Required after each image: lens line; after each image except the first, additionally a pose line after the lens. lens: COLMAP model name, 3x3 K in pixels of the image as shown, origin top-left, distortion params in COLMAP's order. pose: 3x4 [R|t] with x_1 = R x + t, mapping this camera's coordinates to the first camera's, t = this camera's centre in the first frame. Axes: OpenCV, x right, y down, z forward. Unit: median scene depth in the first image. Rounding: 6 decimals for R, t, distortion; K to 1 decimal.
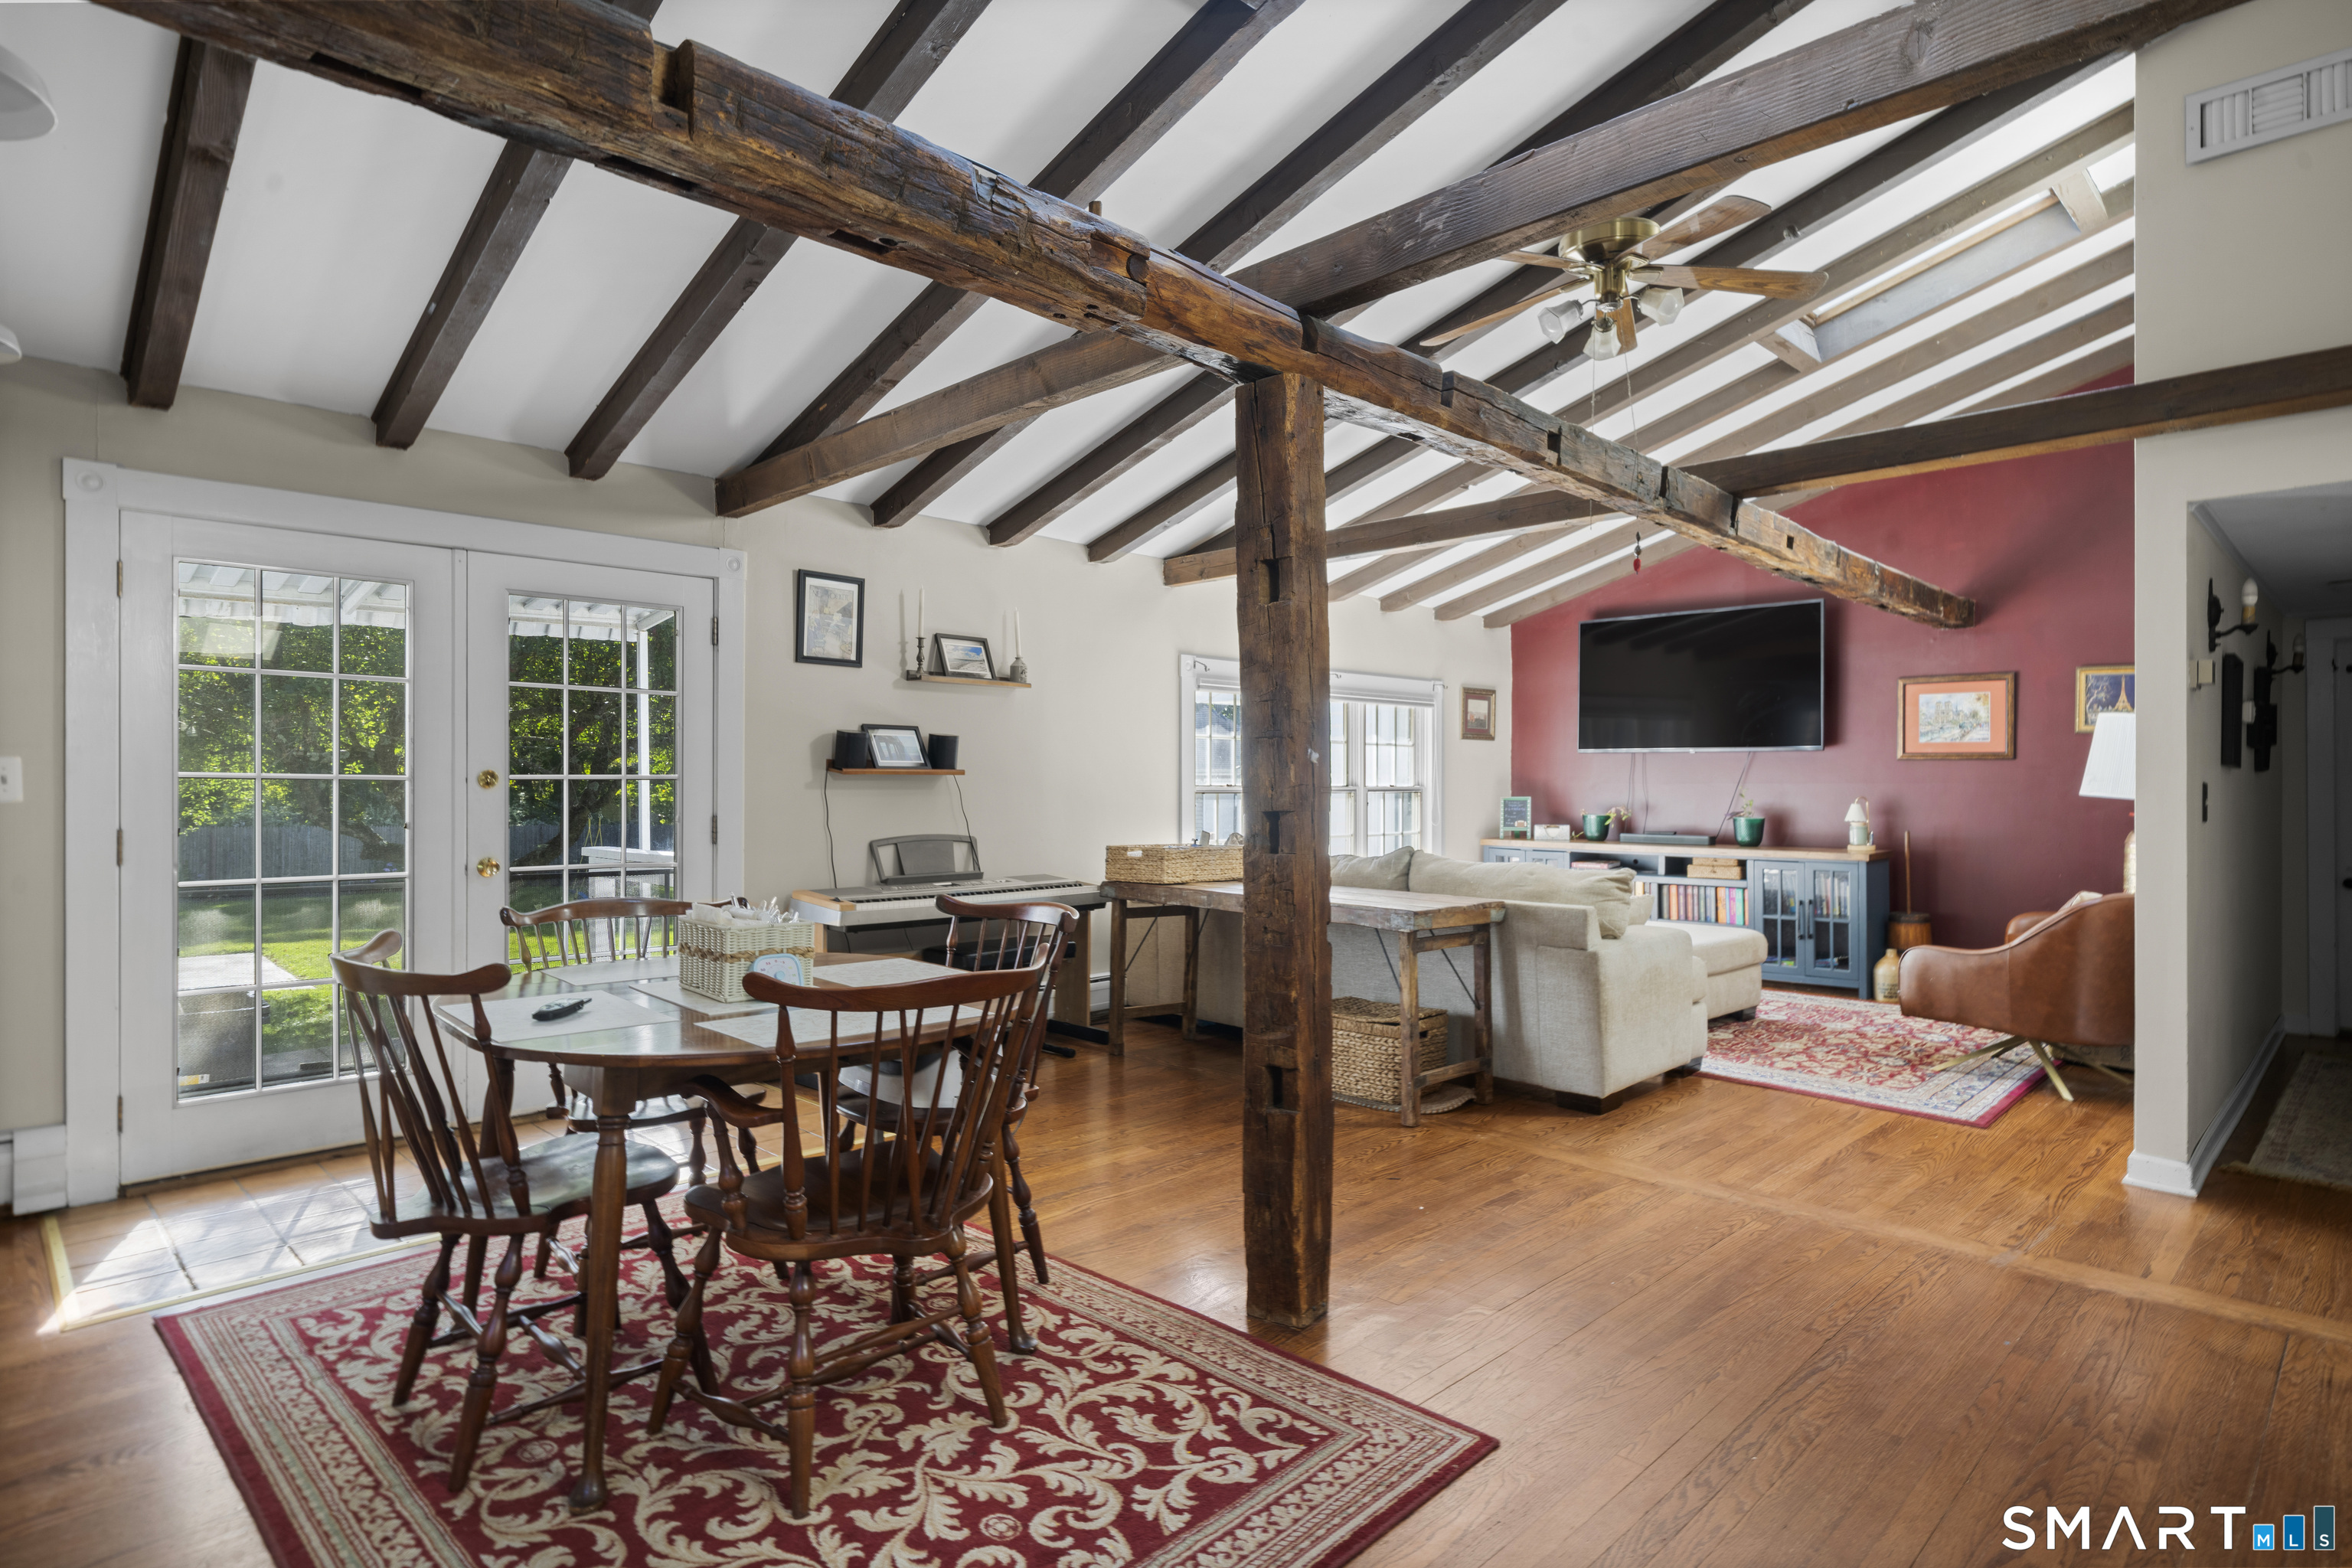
lens RADIAL K [[1225.3, 0, 1156.0], [0, 1225.3, 782.5], [0, 0, 1]] dist [0.002267, -0.000112]
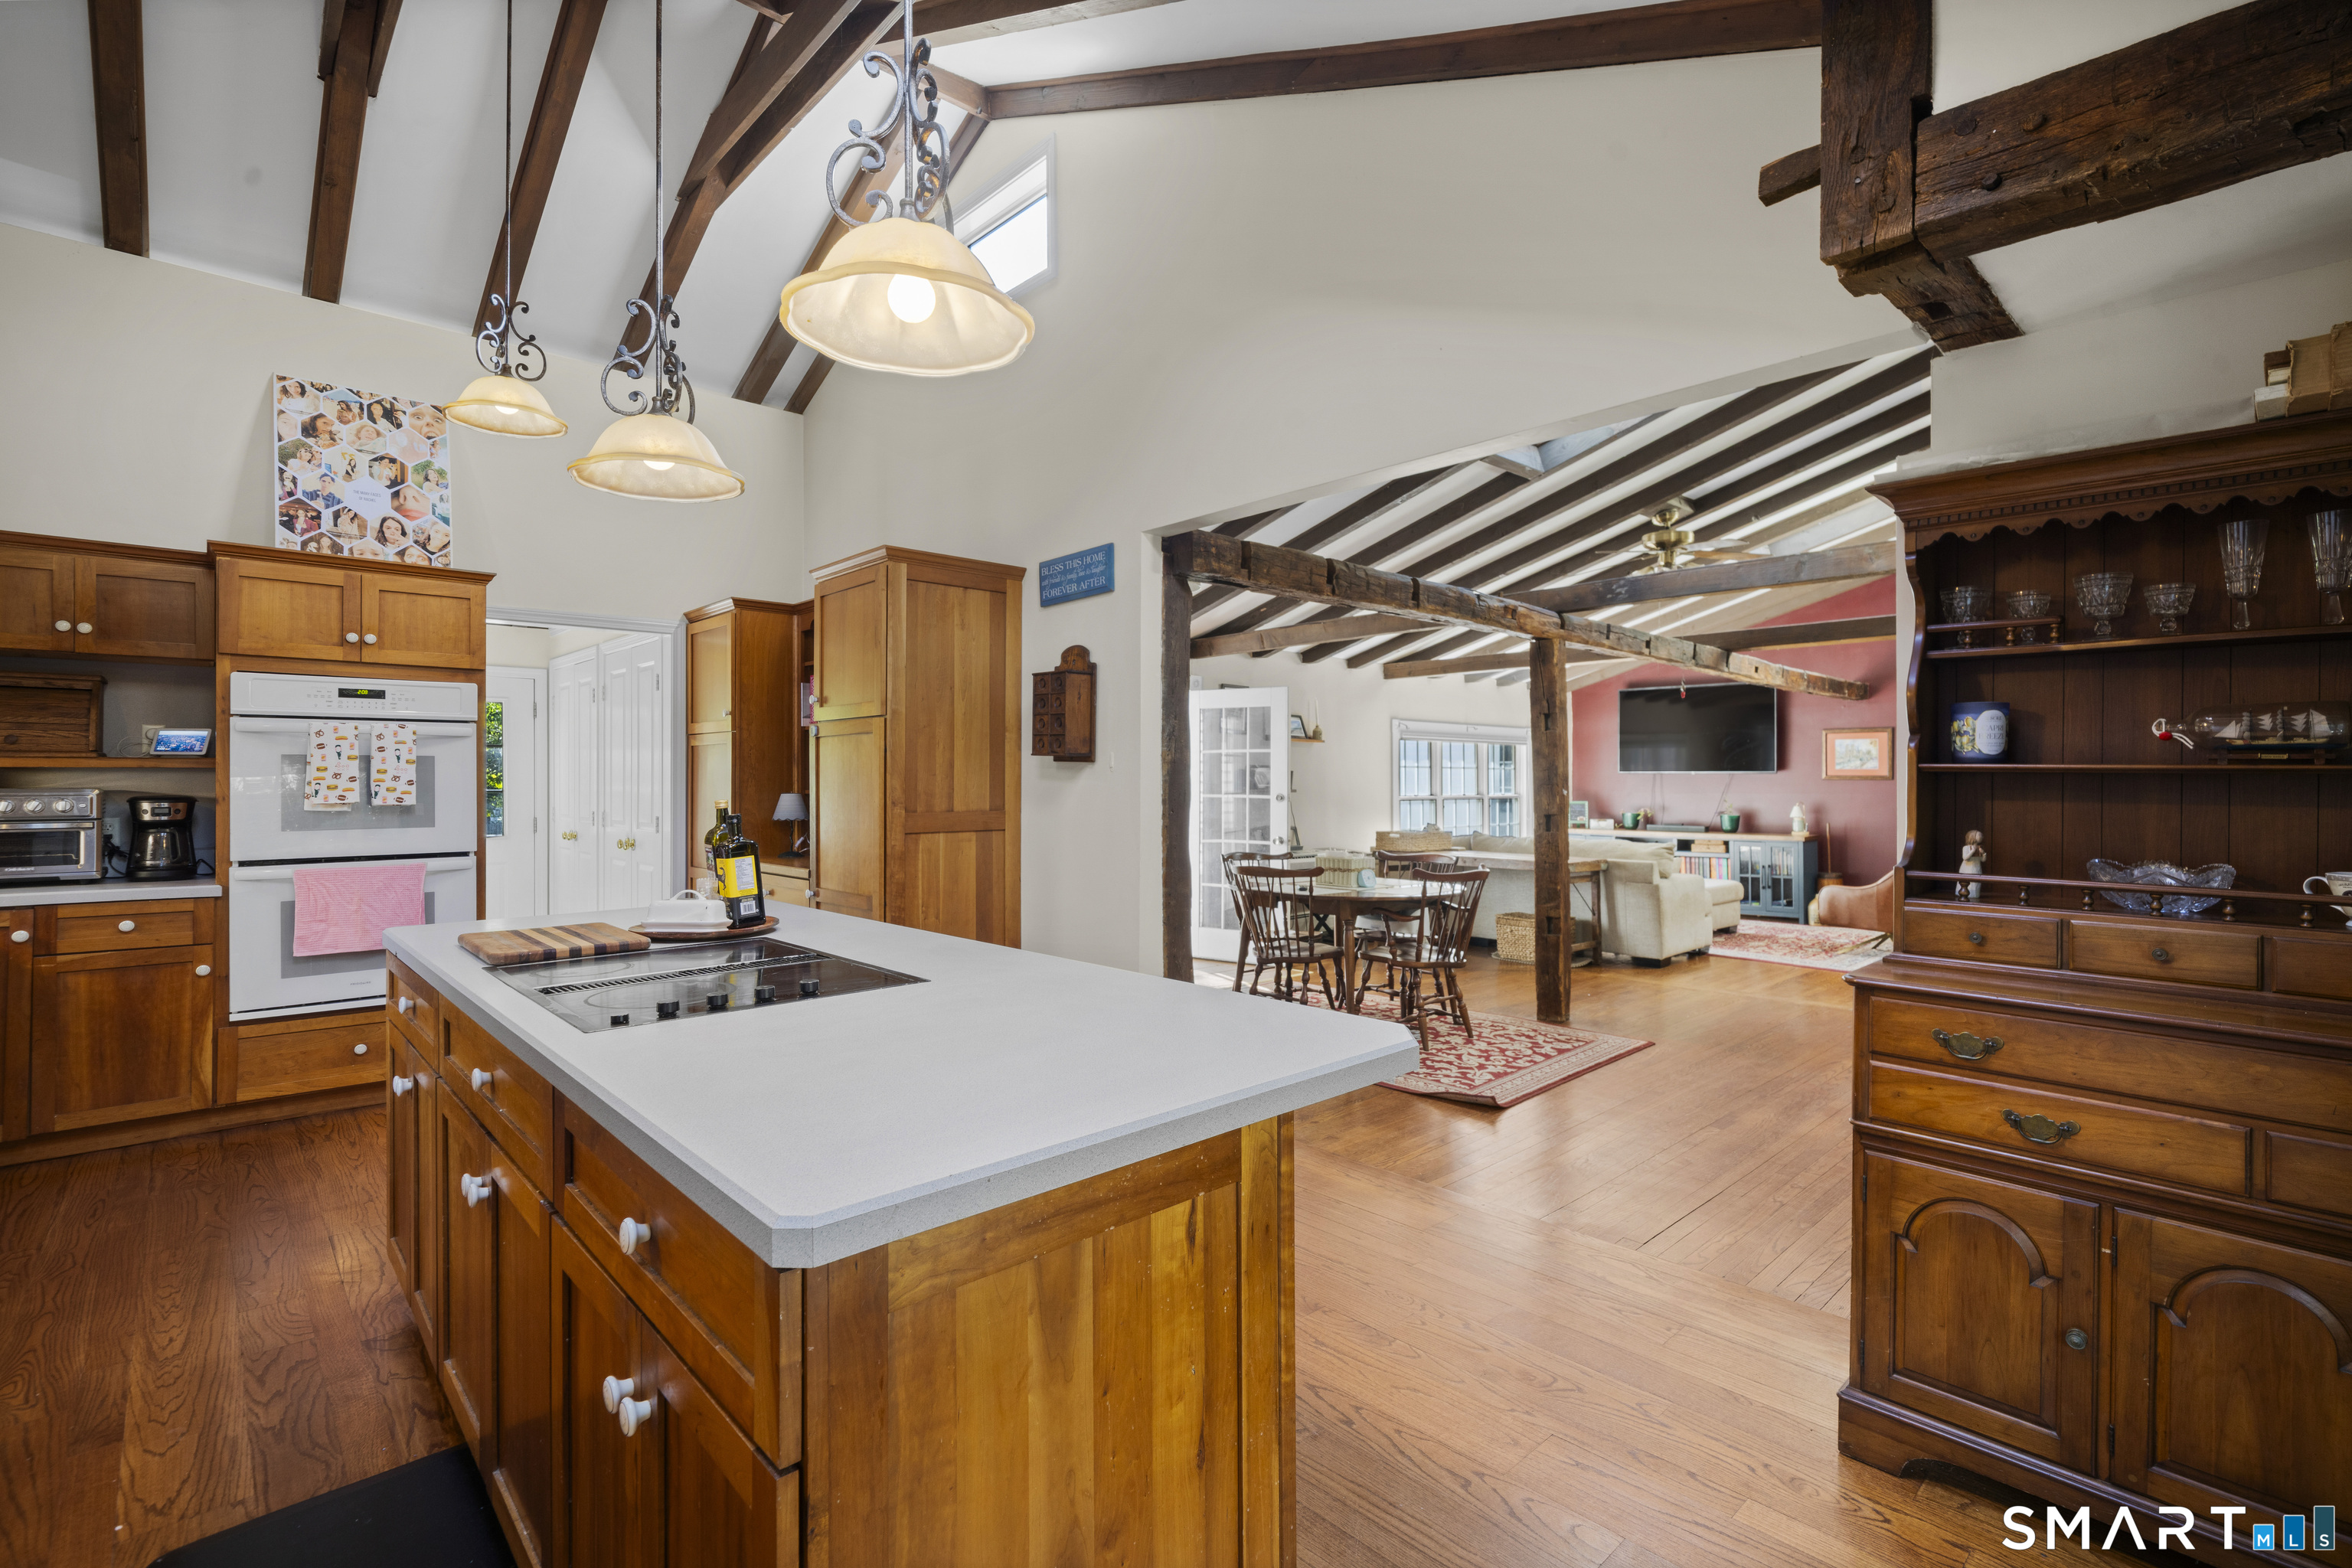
lens RADIAL K [[1067.0, 0, 1165.6], [0, 1067.0, 772.3], [0, 0, 1]] dist [0.001772, -0.001204]
pose [[0.999695, -0.001616, -0.024641, -0.244046], [0.001390, 0.999957, -0.009211, -0.016712], [0.024655, 0.009174, 0.999654, -0.460153]]
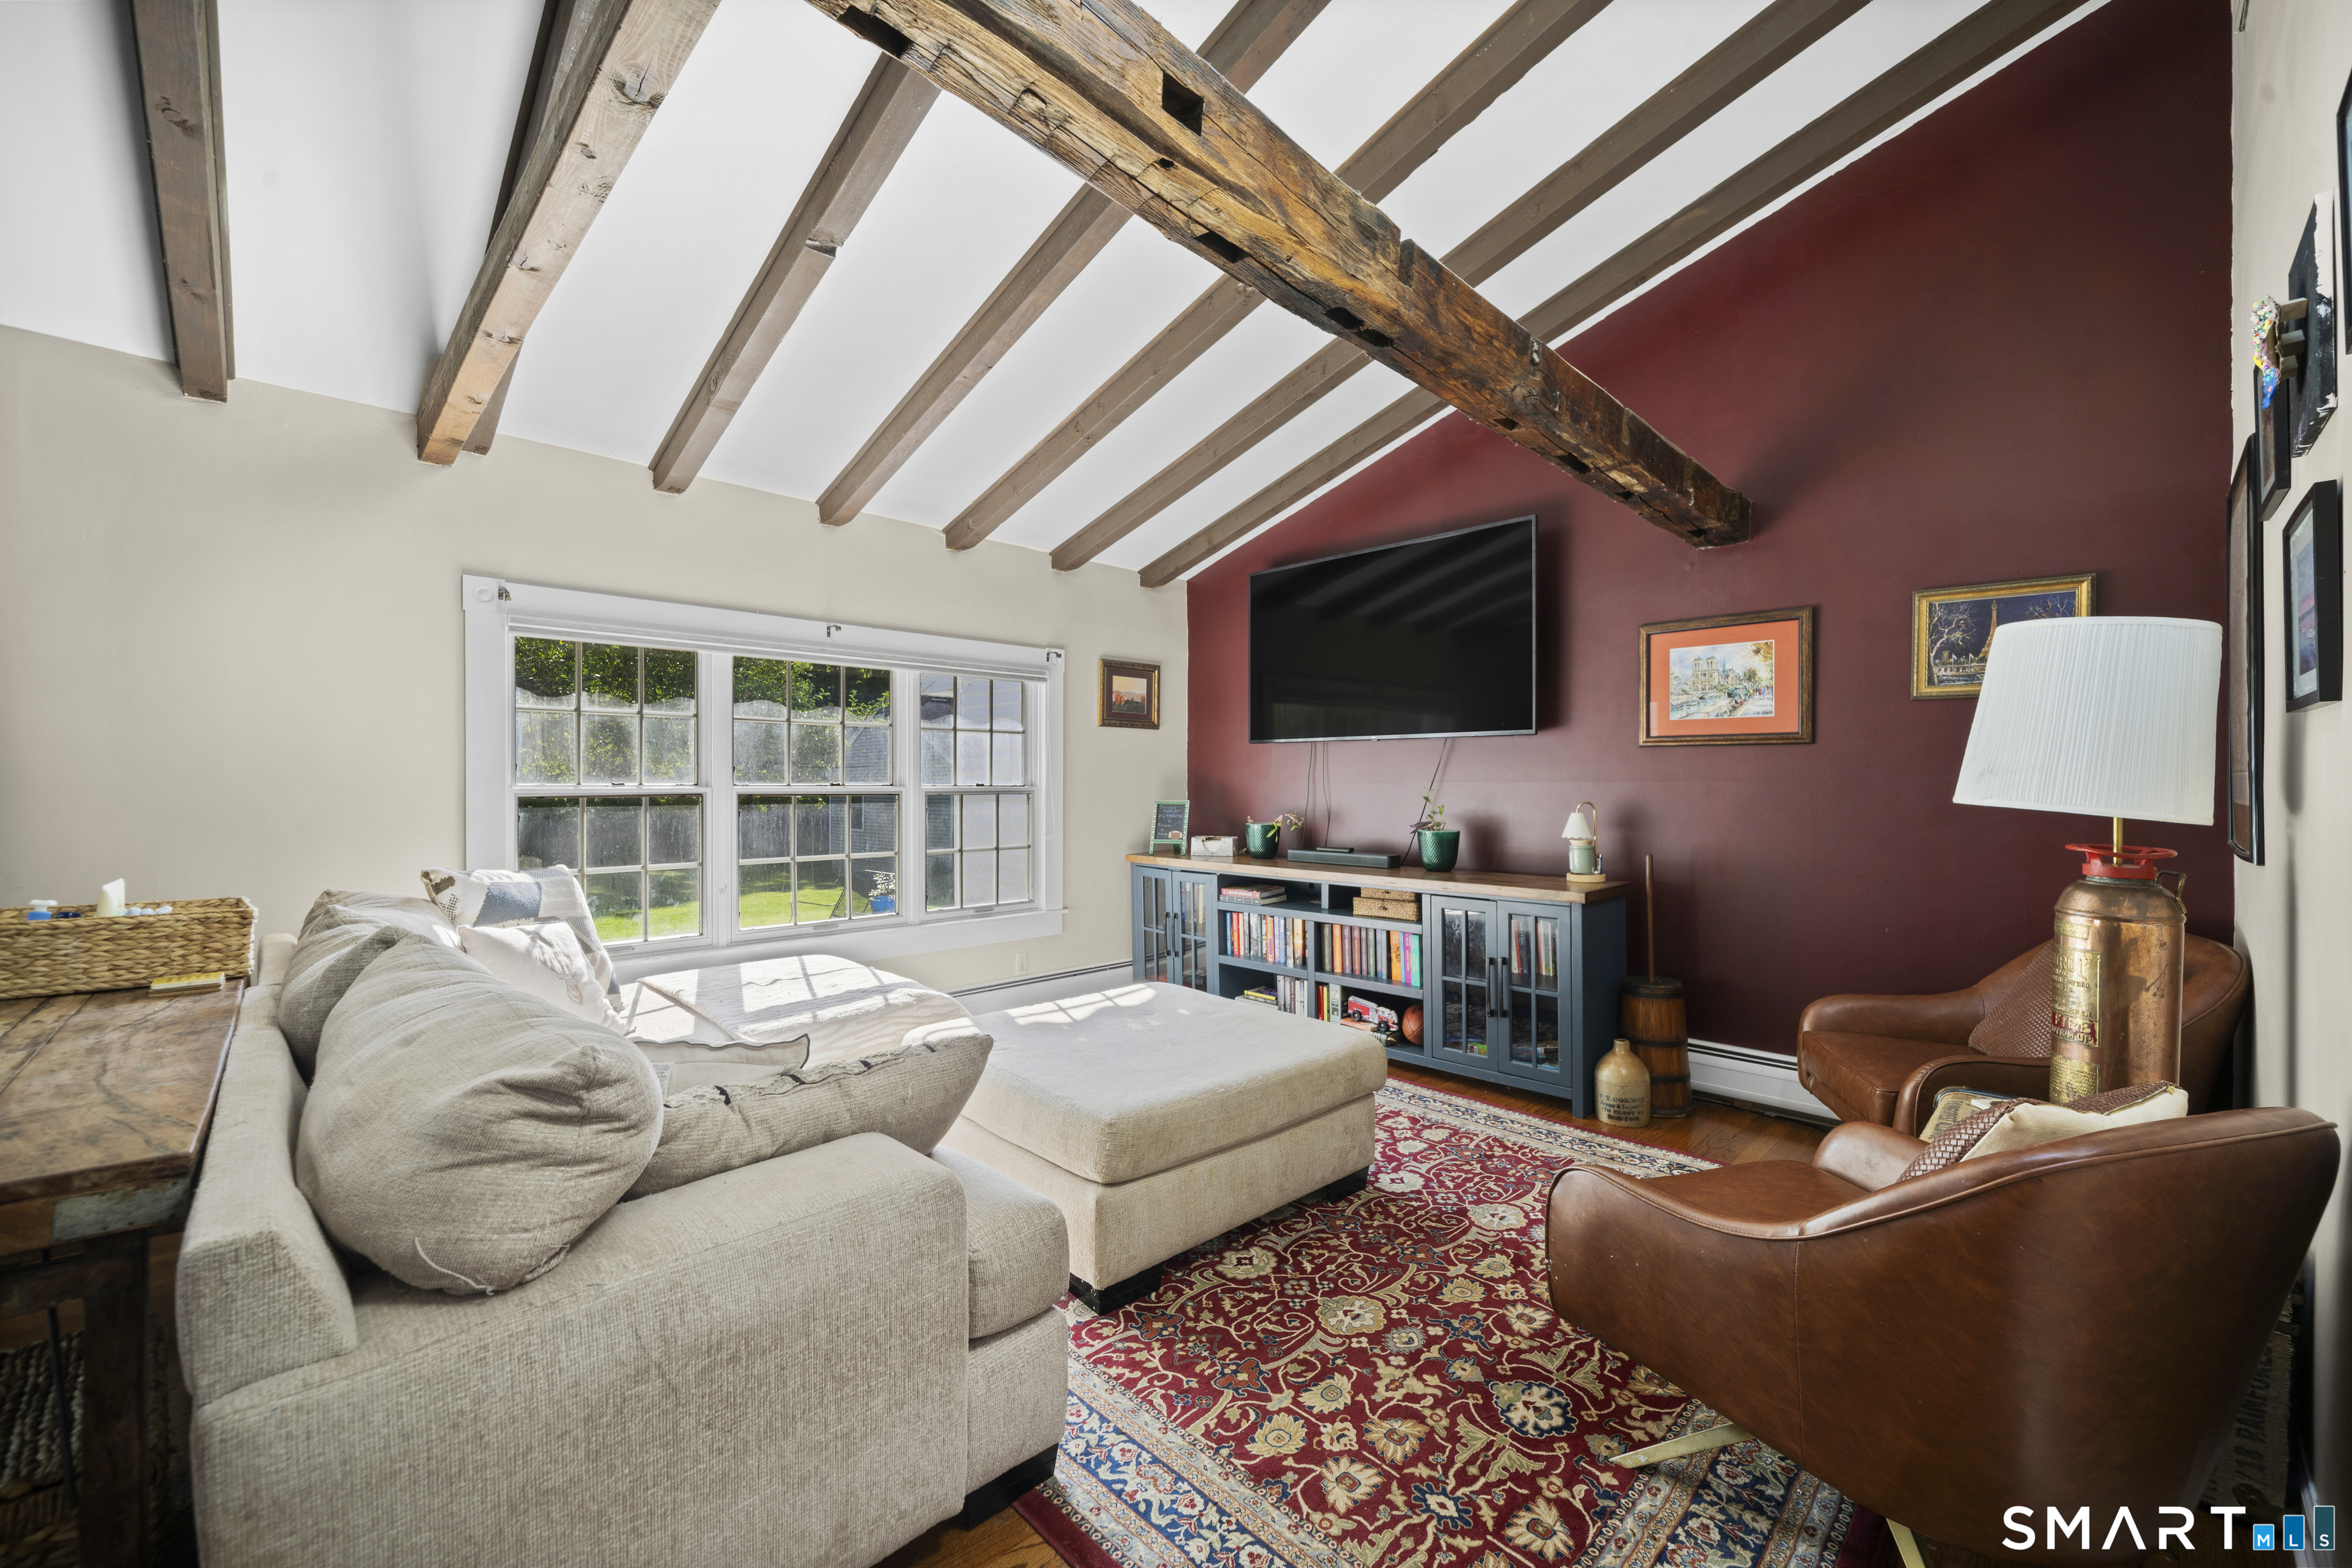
lens RADIAL K [[931.9, 0, 1163.6], [0, 931.9, 781.2], [0, 0, 1]] dist [0.000429, -0.000326]
pose [[0.999997, -0.000373, 0.002471, 0.355504], [0.000381, 0.999995, -0.003216, 0.001890], [-0.002470, 0.003217, 0.999992, 0.508197]]
